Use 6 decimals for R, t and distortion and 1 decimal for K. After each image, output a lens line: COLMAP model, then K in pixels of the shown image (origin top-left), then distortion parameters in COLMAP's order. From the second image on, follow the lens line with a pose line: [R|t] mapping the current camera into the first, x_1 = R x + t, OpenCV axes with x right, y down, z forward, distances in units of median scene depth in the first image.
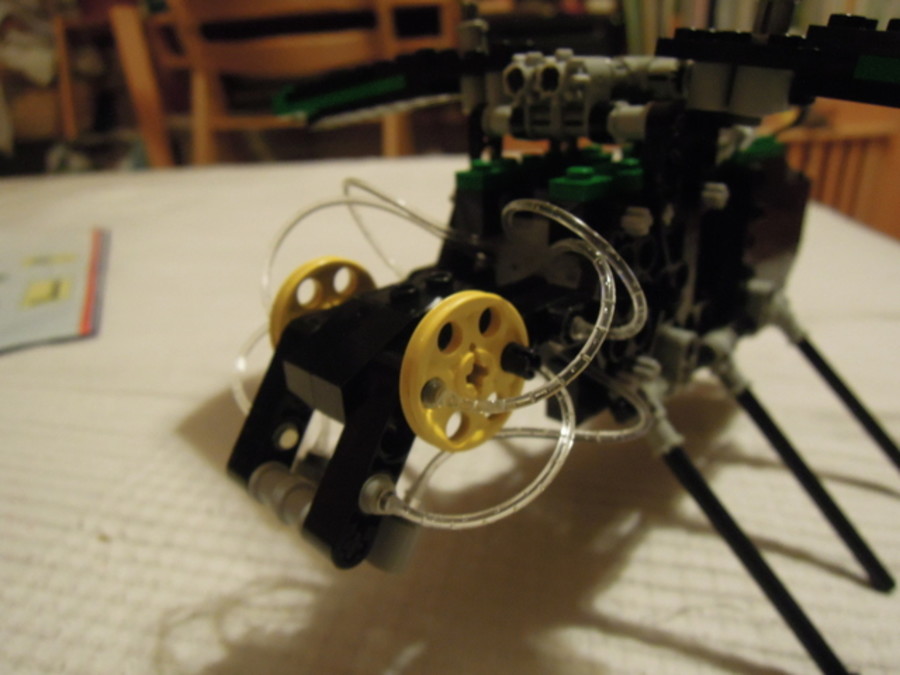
lens RADIAL K [[627.7, 0, 475.3], [0, 627.7, 337.7], [0, 0, 1]] dist [-0.000624, 0.001782]
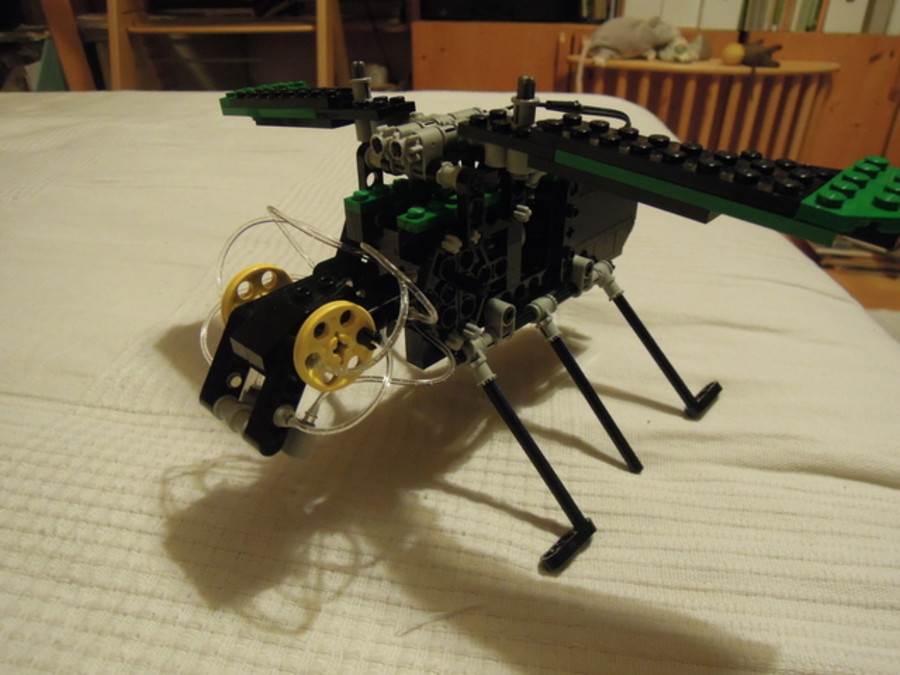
lens RADIAL K [[624.9, 0, 450.0], [0, 624.9, 337.5], [0, 0, 1]] dist [0.000035, 0.000245]
pose [[0.999927, -0.000917, 0.012045, 0.260429], [-0.000928, 0.988341, 0.152253, -0.215763], [-0.012044, -0.152253, 0.988268, -0.650911]]
